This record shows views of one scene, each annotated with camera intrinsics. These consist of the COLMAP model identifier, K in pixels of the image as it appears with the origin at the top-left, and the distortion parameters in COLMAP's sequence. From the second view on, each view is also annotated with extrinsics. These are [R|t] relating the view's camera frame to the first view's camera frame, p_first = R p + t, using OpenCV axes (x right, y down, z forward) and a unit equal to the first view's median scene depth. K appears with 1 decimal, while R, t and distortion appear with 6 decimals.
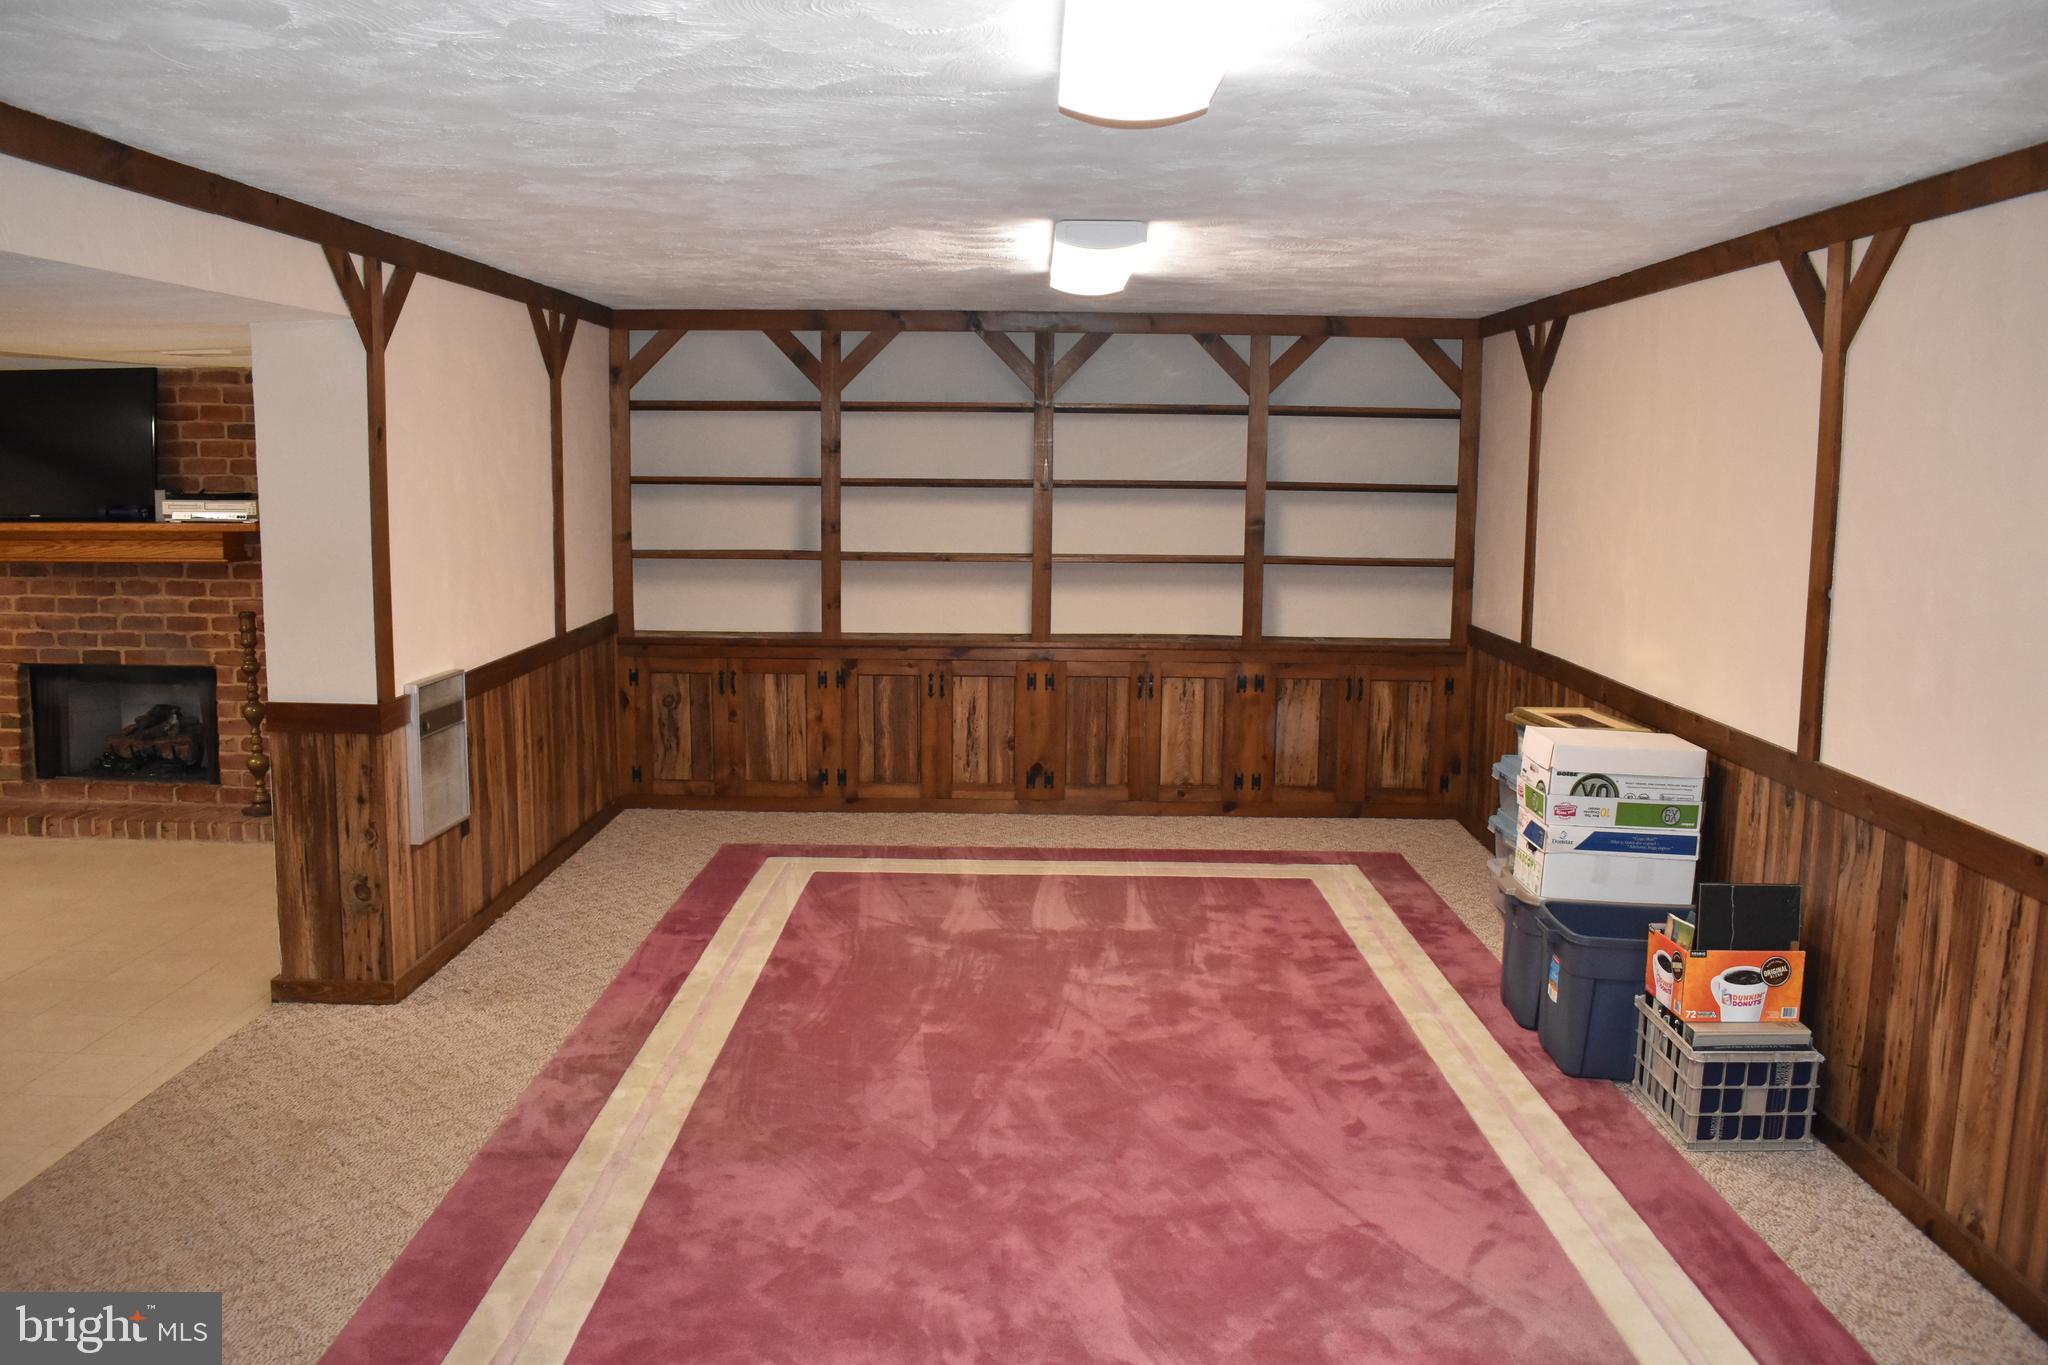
lens RADIAL K [[1595.9, 0, 1024.0], [0, 1595.9, 682.5], [0, 0, 1]] dist [-0.090898, 0.004479]
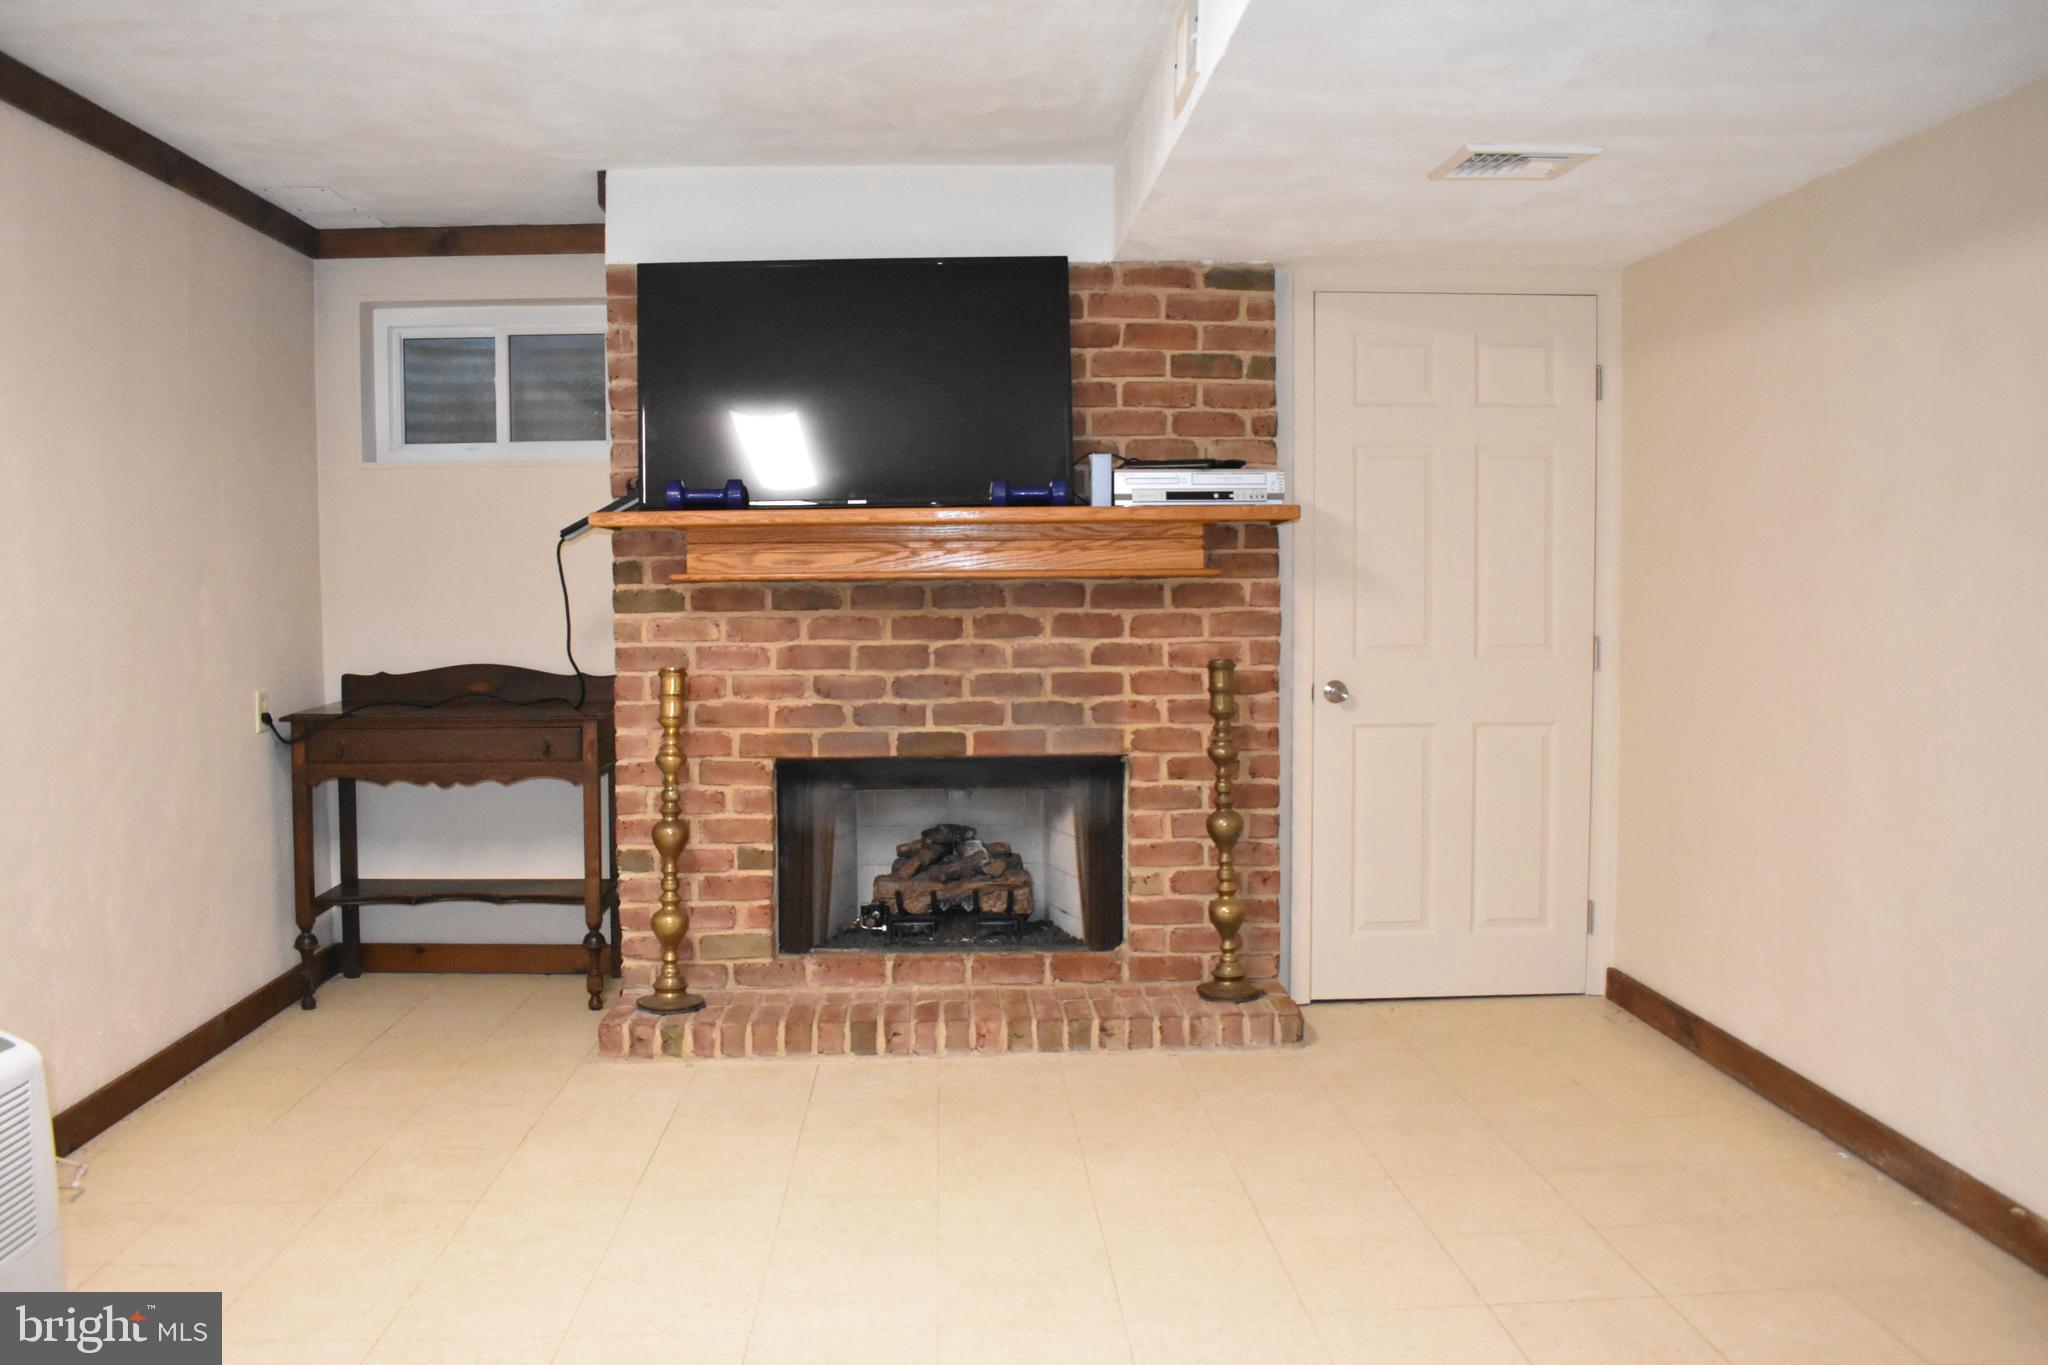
lens RADIAL K [[1595.9, 0, 1024.0], [0, 1595.9, 682.5], [0, 0, 1]] dist [-0.090898, 0.004479]
pose [[0.998358, -0.024886, 0.051592, -0.597468], [0.029043, 0.996255, -0.081439, 0.011245], [-0.049372, 0.082804, 0.995342, 0.387959]]
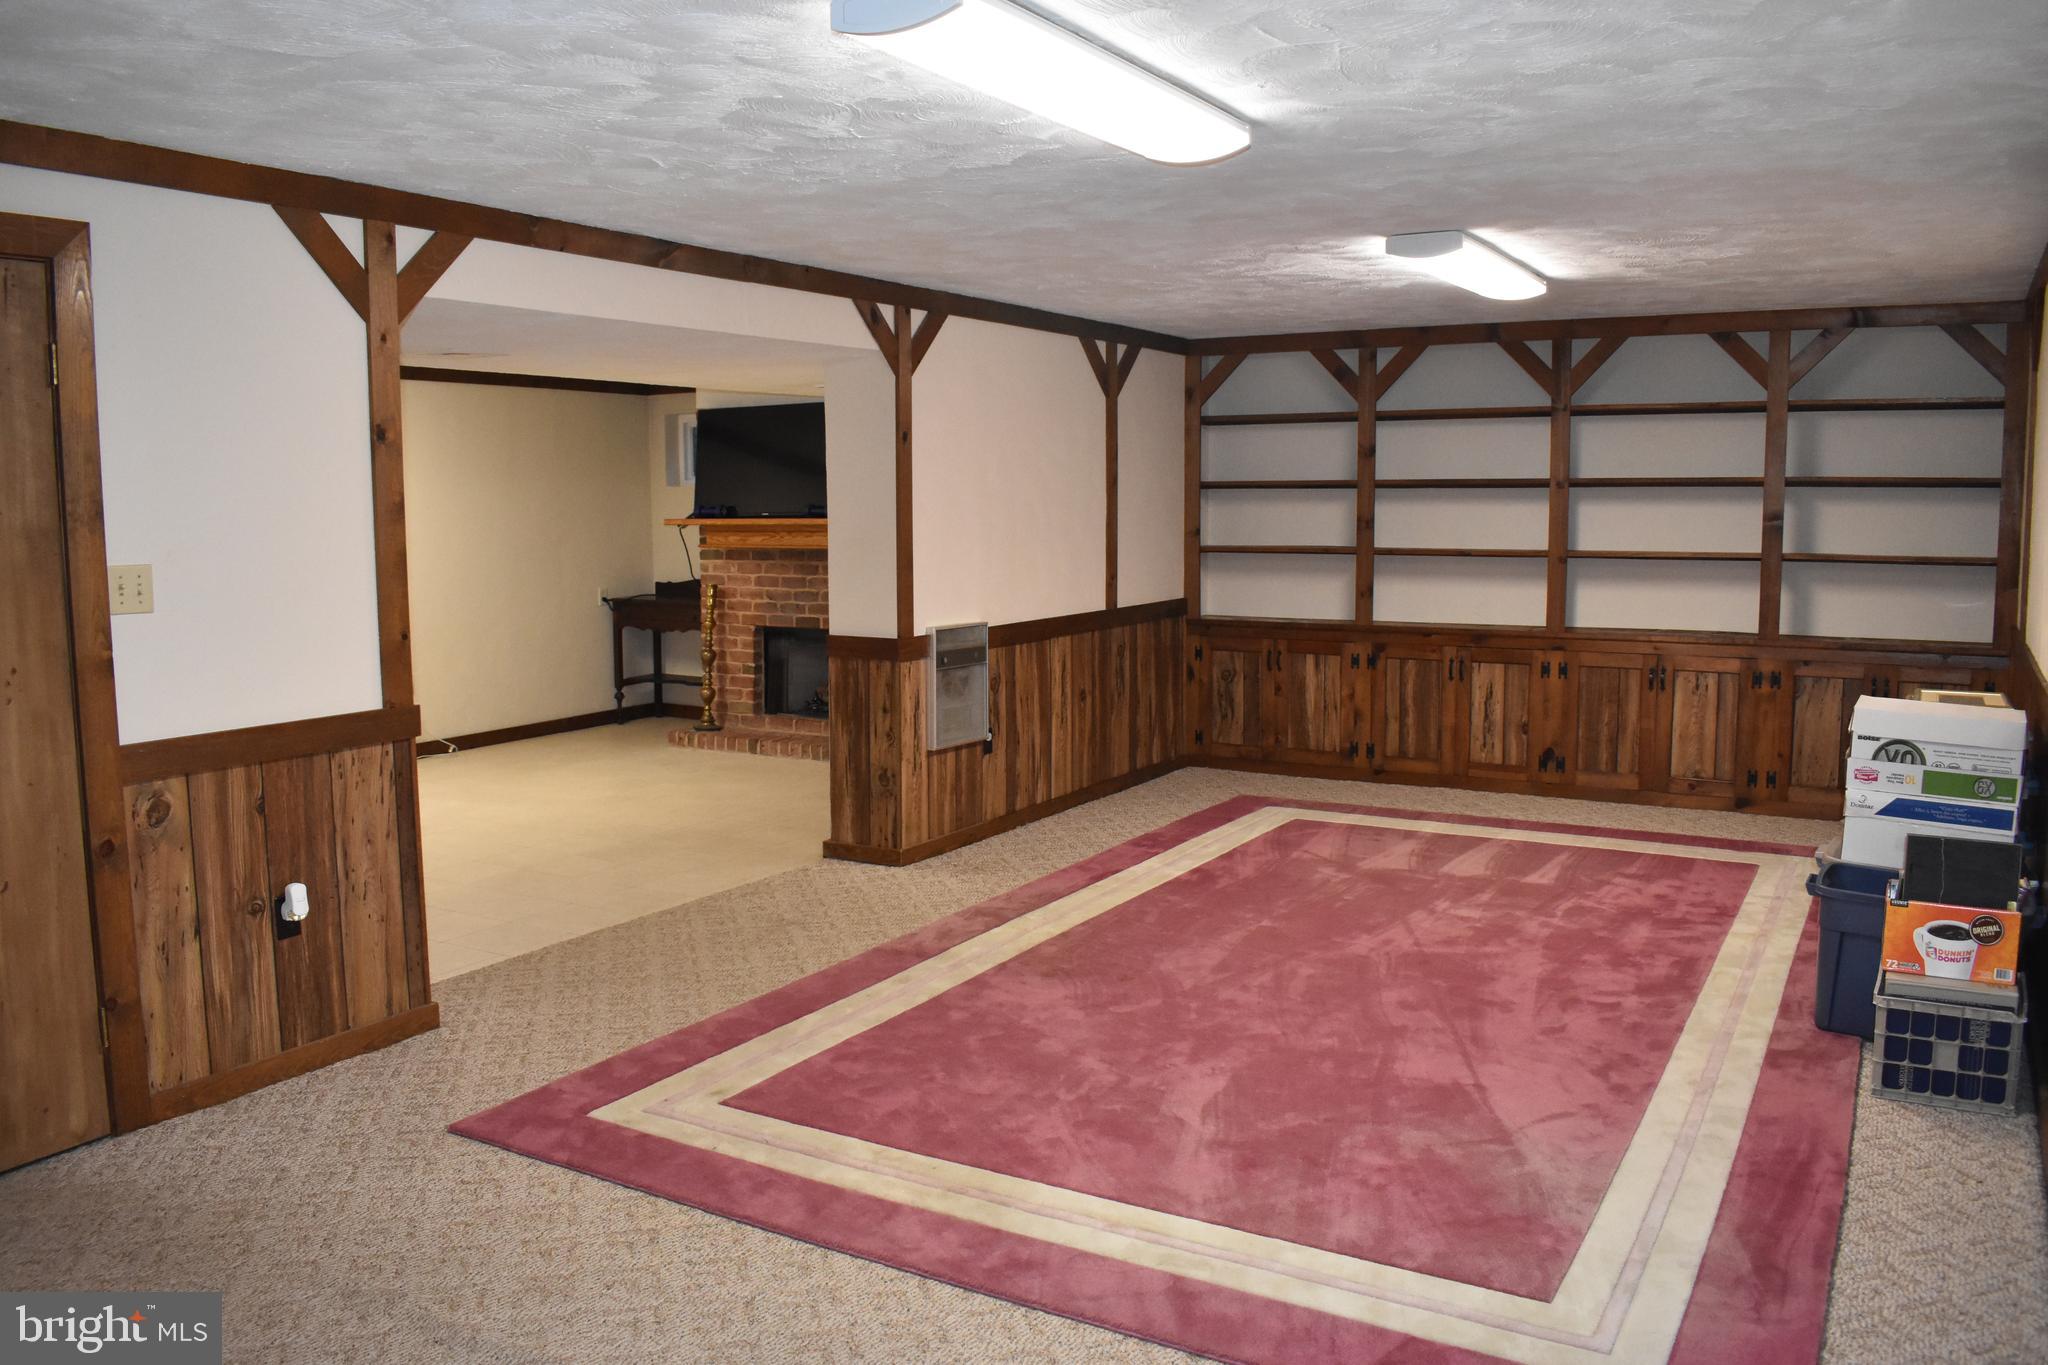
lens RADIAL K [[1595.9, 0, 1024.0], [0, 1595.9, 682.5], [0, 0, 1]] dist [-0.090898, 0.004479]
pose [[0.866041, 0.040700, -0.498313, 0.241970], [-0.053719, 0.998486, -0.011809, 0.041219], [0.497078, 0.036996, 0.866917, -0.082558]]
